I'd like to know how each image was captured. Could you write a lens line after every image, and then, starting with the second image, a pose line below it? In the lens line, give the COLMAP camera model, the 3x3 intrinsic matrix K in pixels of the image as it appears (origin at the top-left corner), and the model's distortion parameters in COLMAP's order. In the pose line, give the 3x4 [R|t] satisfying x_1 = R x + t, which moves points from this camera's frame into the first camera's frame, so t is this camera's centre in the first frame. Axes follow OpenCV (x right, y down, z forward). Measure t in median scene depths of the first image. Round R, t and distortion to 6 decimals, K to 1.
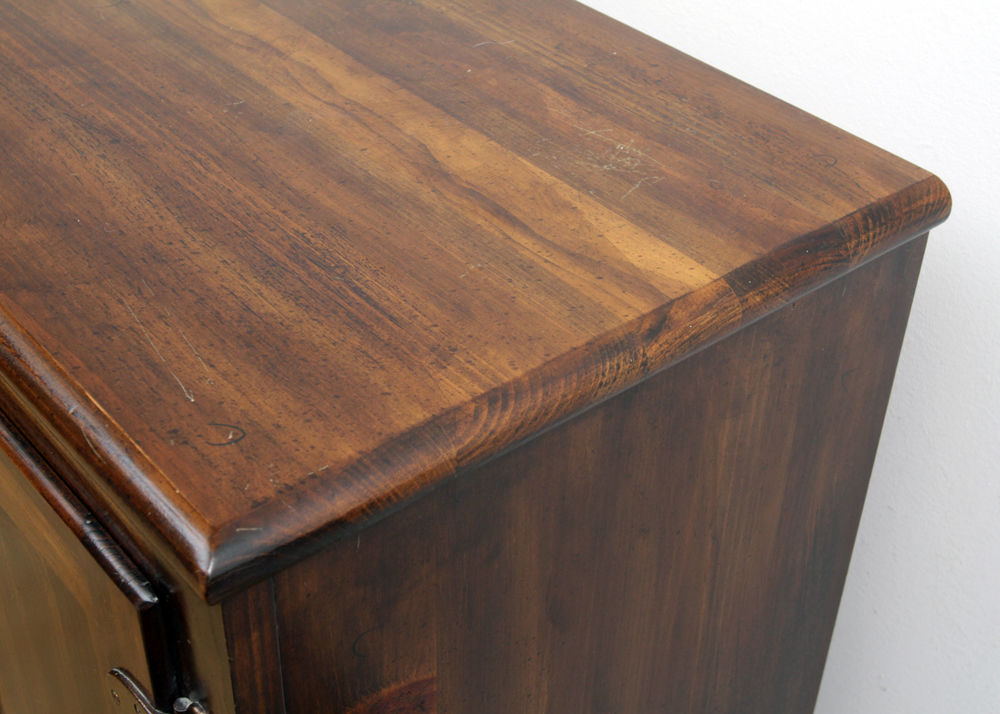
lens RADIAL K [[1447.8, 0, 495.2], [0, 1447.8, 359.5], [0, 0, 1]] dist [-0.038687, 0.000000]
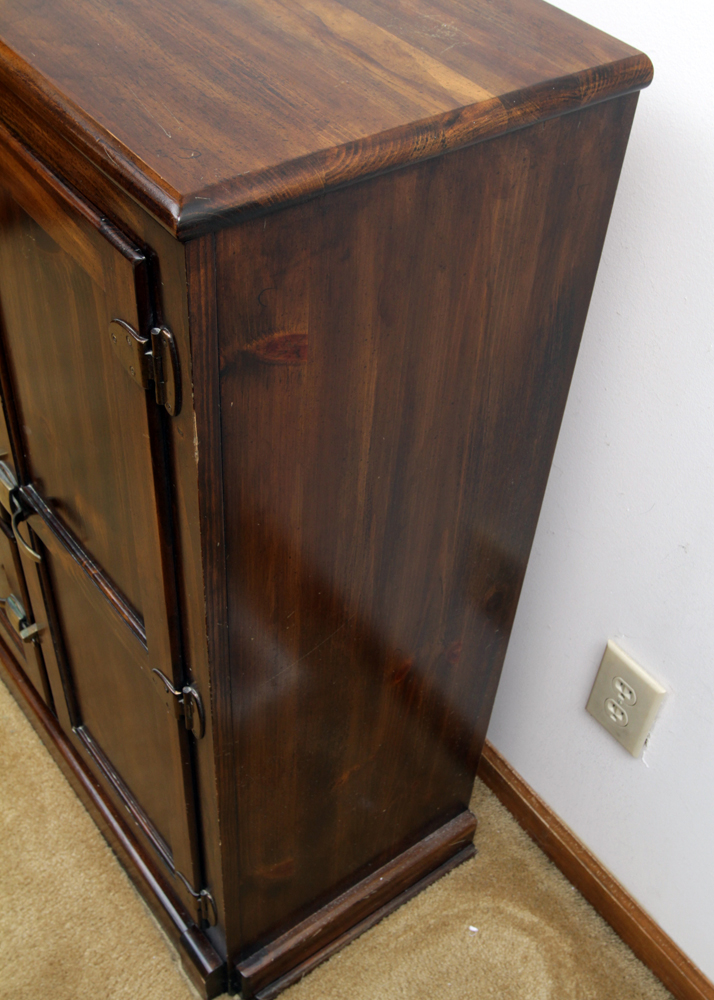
lens RADIAL K [[1151.6, 0, 364.5], [0, 1151.6, 498.6], [0, 0, 1]] dist [-0.047163, 0.000000]
pose [[0.998421, 0.056070, -0.003544, 0.038034], [-0.054975, 0.988033, 0.144113, 0.205144], [0.011582, -0.143690, 0.989555, -0.320524]]
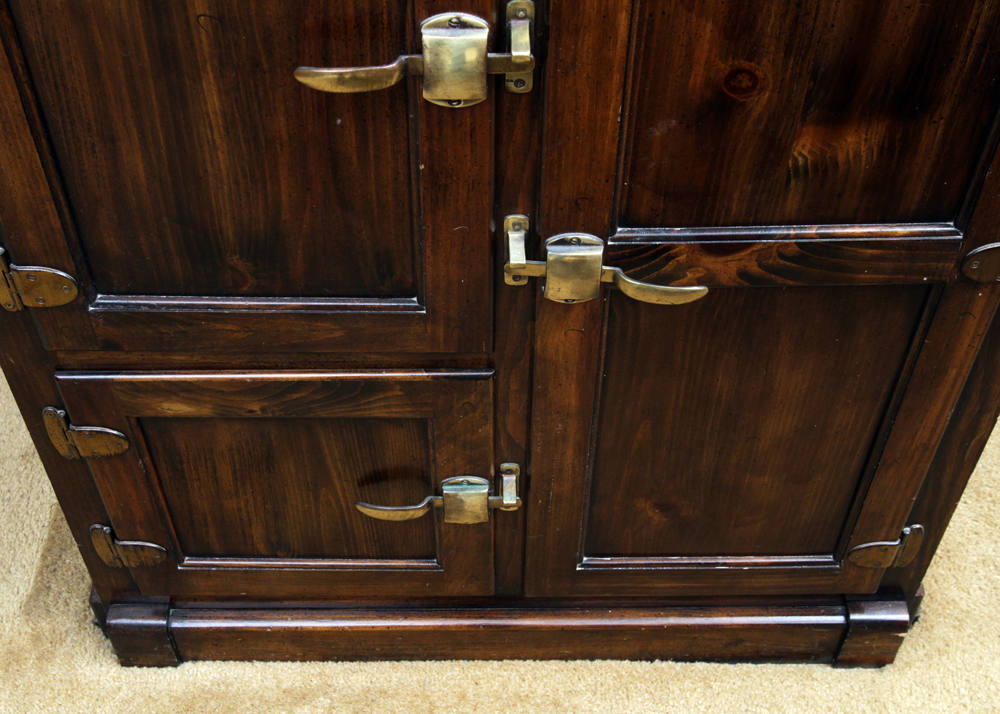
lens RADIAL K [[1313.5, 0, 489.4], [0, 1313.5, 351.4], [0, 0, 1]] dist [-0.036748, 0.000000]
pose [[0.640759, -0.592792, 0.487879, -1.503455], [0.475187, 0.805342, 0.354432, -0.021728], [-0.603013, 0.004728, 0.797717, 0.442196]]
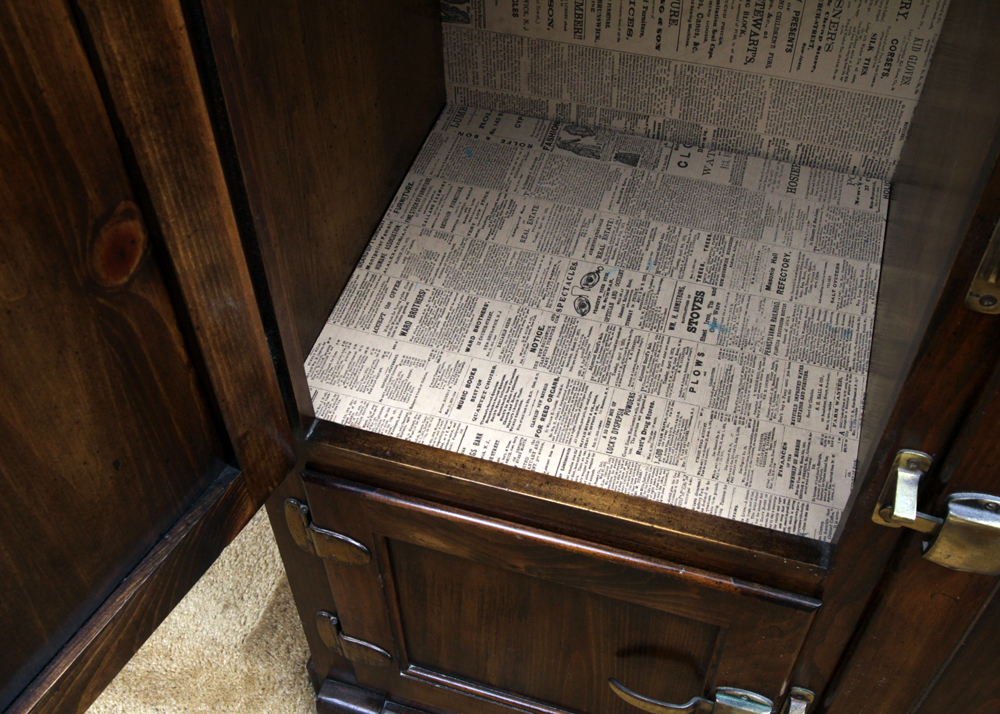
lens RADIAL K [[1151.6, 0, 496.0], [0, 1151.6, 359.7], [0, 0, 1]] dist [-0.047163, 0.000000]
pose [[0.842176, -0.435951, 0.317310, -1.209961], [0.352901, 0.890581, 0.286927, -0.068475], [-0.407677, -0.129664, 0.903873, 0.934607]]
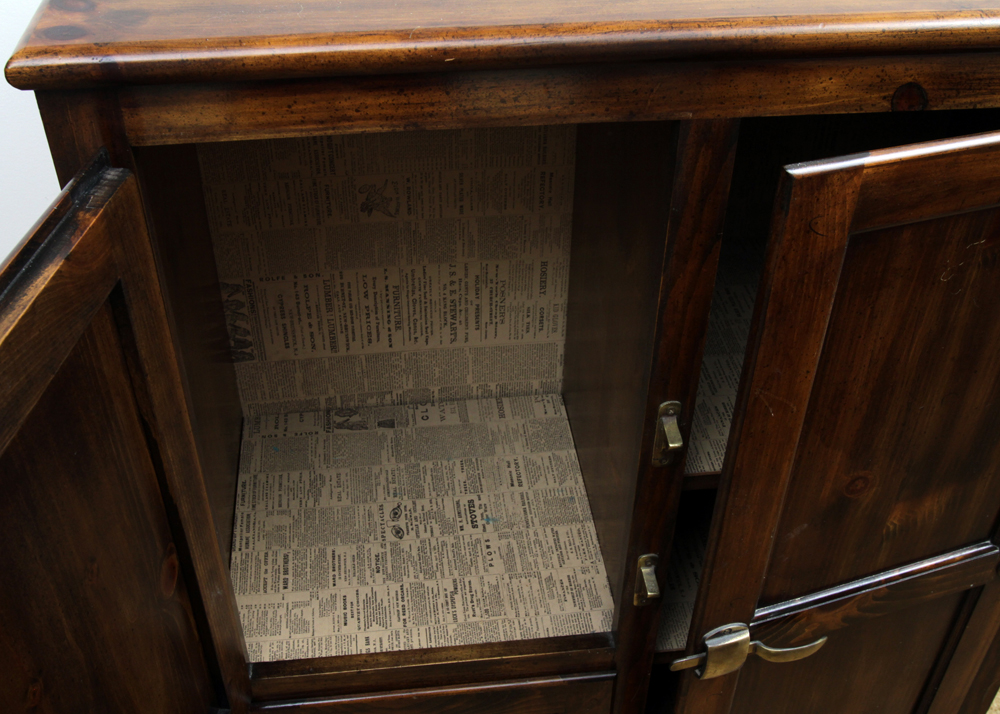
lens RADIAL K [[1121.7, 0, 497.5], [0, 1121.7, 363.2], [0, 0, 1]] dist [-0.049579, 0.000000]
pose [[0.556320, -0.540658, 0.631028, -1.637486], [0.505324, 0.822955, 0.259601, -0.358117], [-0.659664, 0.174452, 0.731034, 0.561528]]
